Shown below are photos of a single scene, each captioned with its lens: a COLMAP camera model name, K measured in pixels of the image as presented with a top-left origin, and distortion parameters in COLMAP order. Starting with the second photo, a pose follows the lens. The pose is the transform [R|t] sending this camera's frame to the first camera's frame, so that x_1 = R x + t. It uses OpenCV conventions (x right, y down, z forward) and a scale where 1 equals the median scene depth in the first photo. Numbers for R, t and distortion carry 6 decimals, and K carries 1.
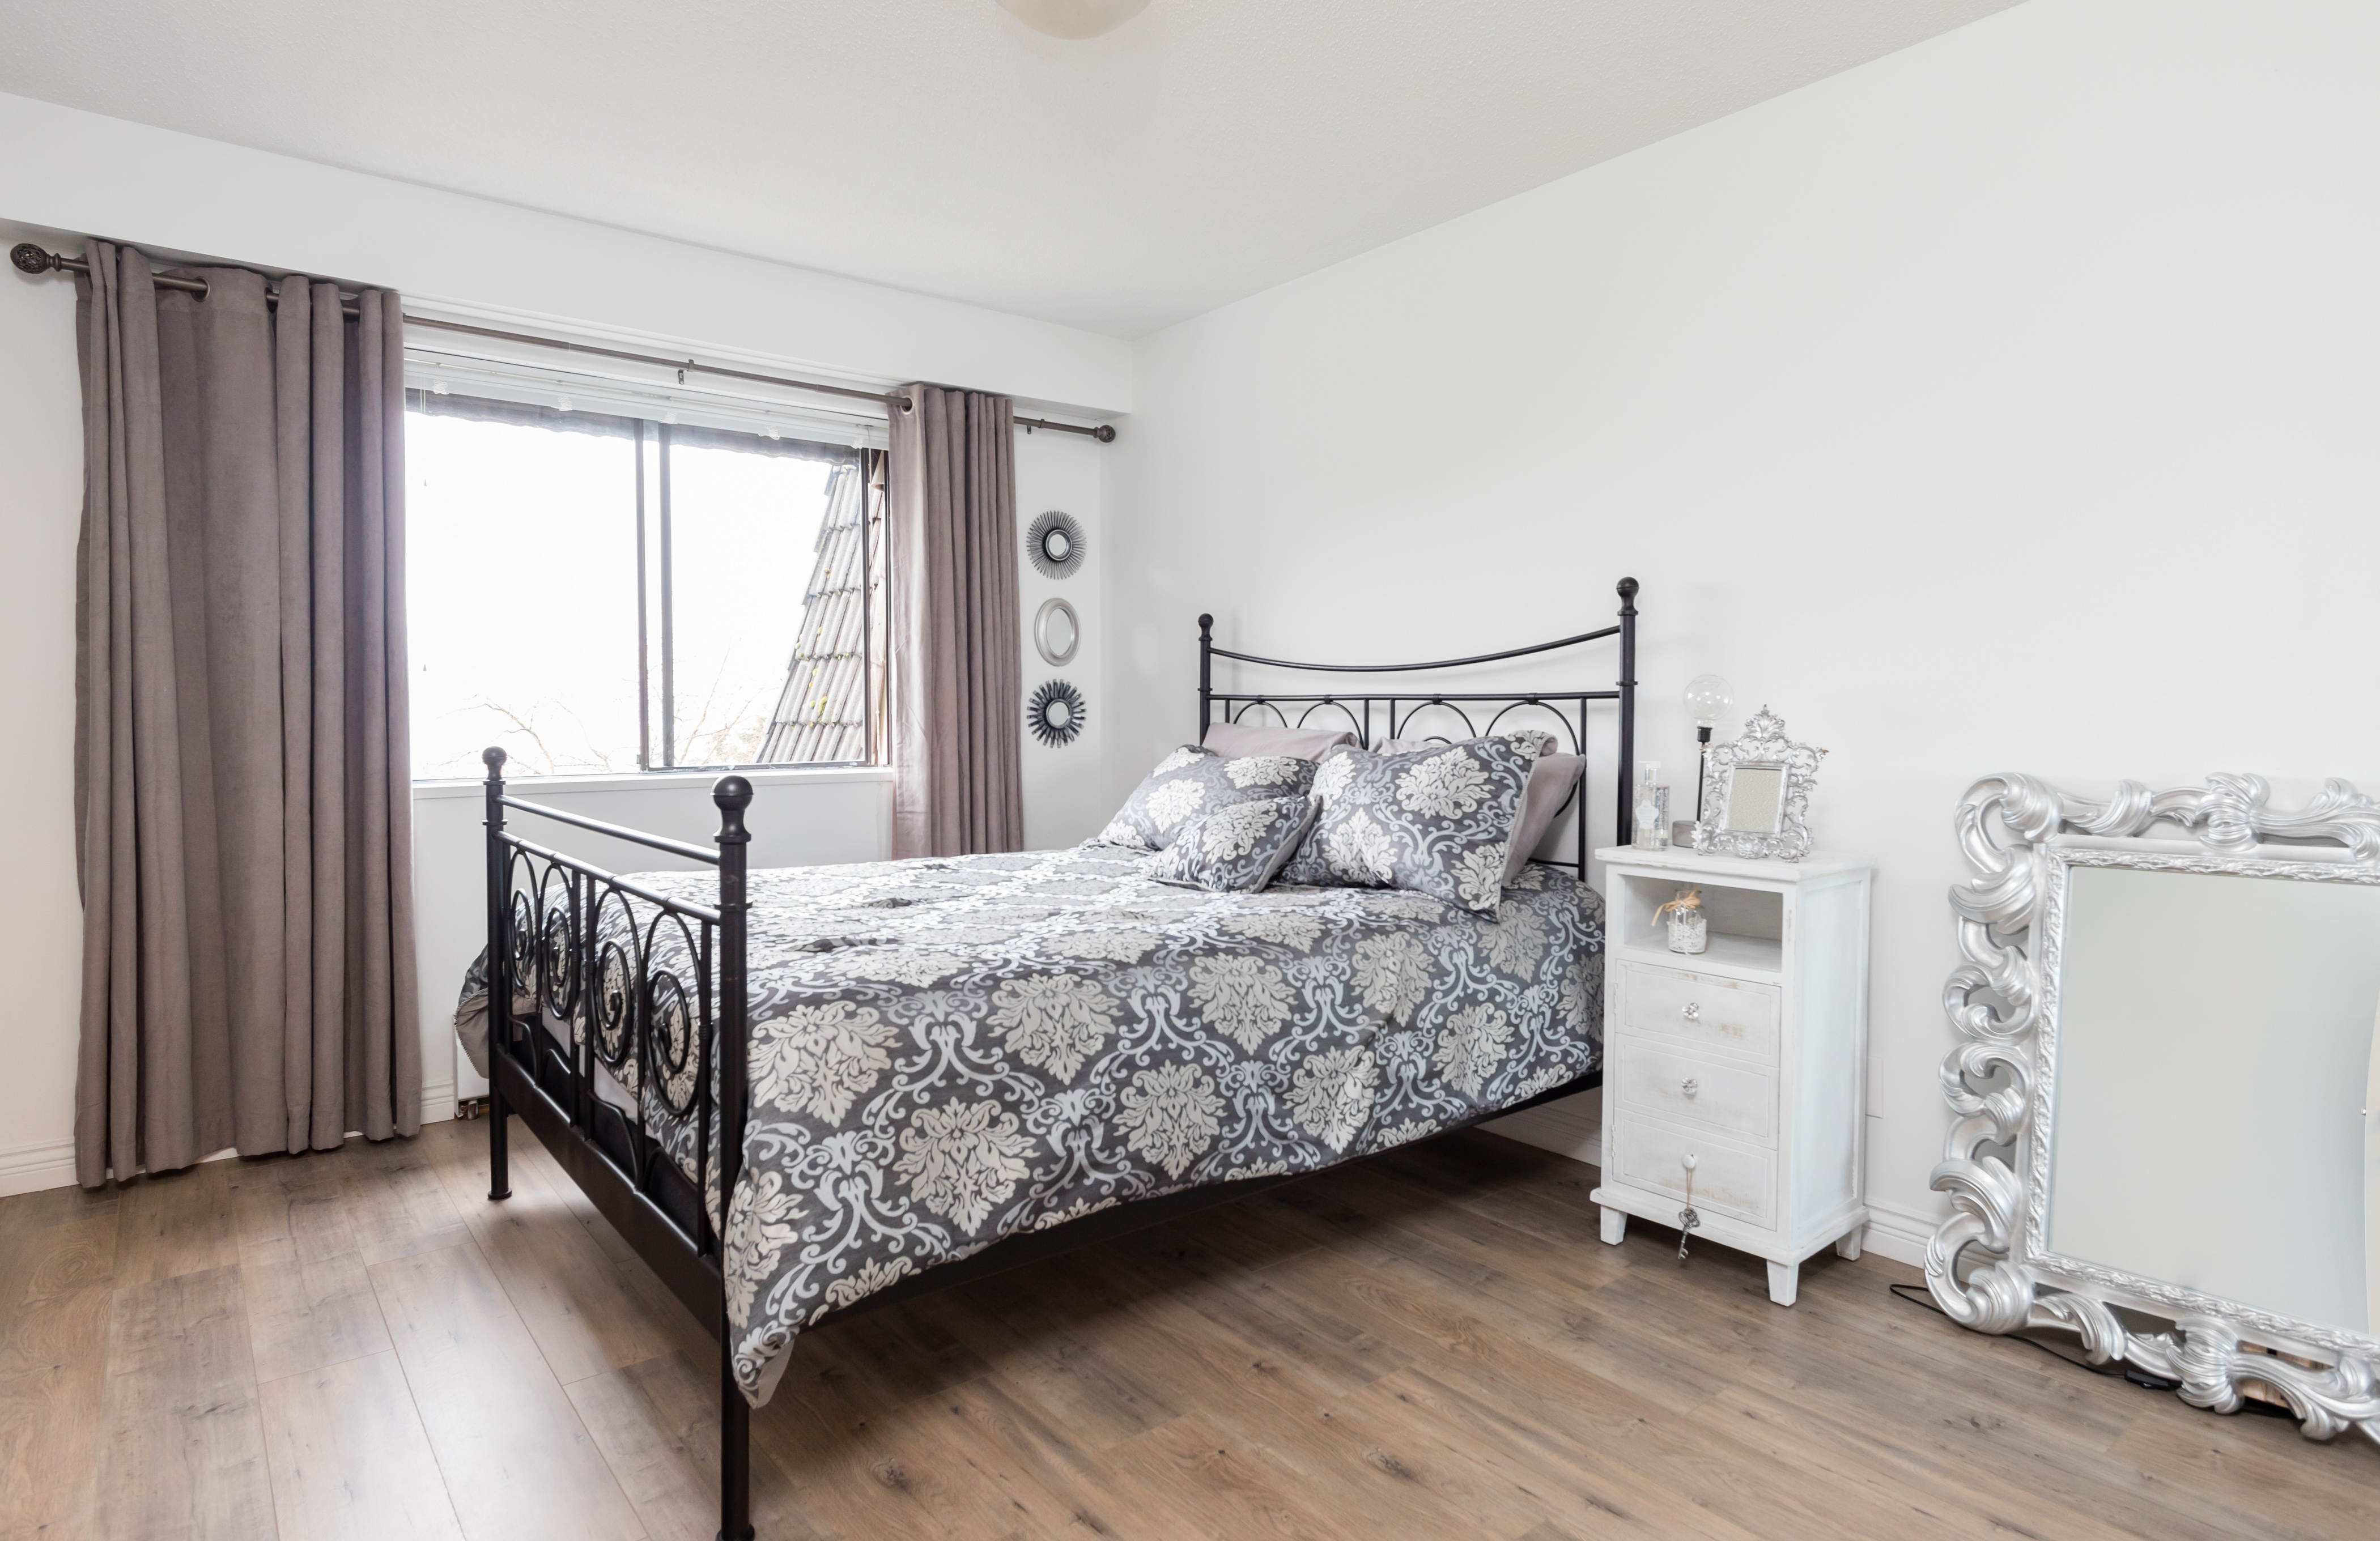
lens RADIAL K [[1250.1, 0, 1174.8], [0, 1250.1, 730.5], [0, 0, 1]] dist [-0.001818, -0.000278]
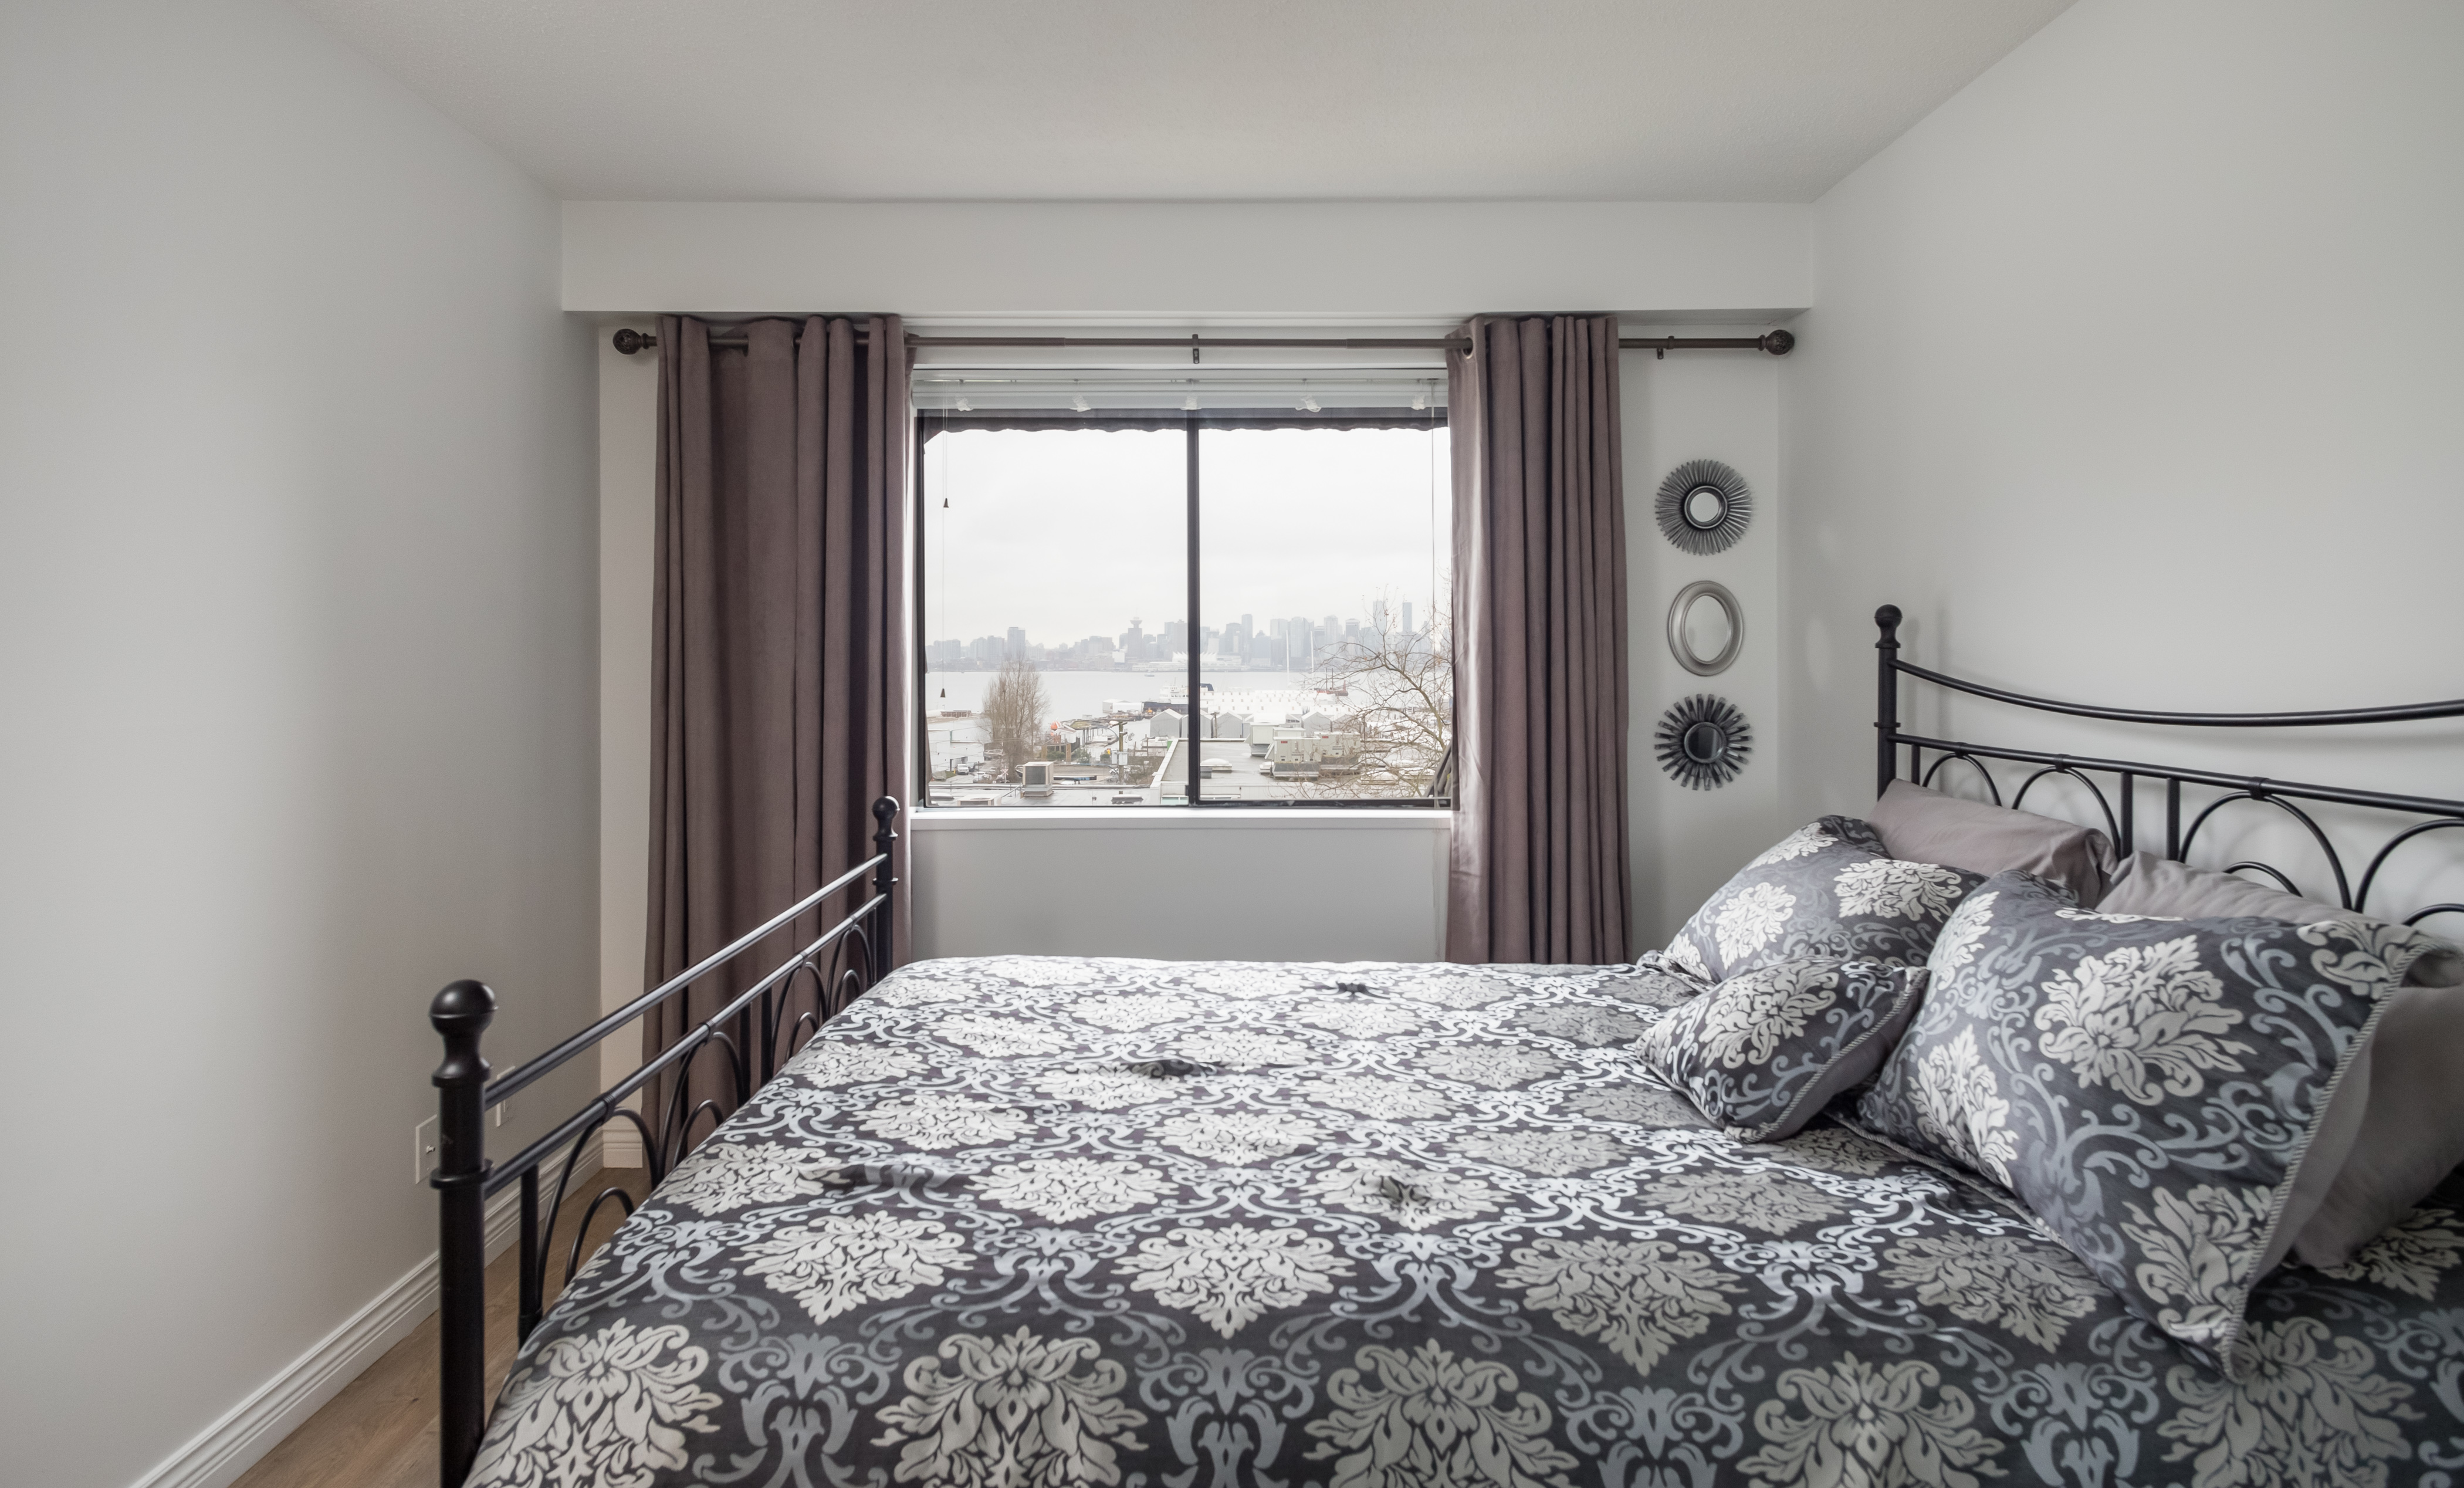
lens RADIAL K [[1300.3, 0, 1235.4], [0, 1300.3, 660.2], [0, 0, 1]] dist [0.000025, -0.001578]
pose [[0.795530, -0.001144, -0.605913, 0.225543], [-0.009969, 0.999838, -0.014977, -0.073337], [0.605832, 0.017955, 0.795390, 0.383397]]
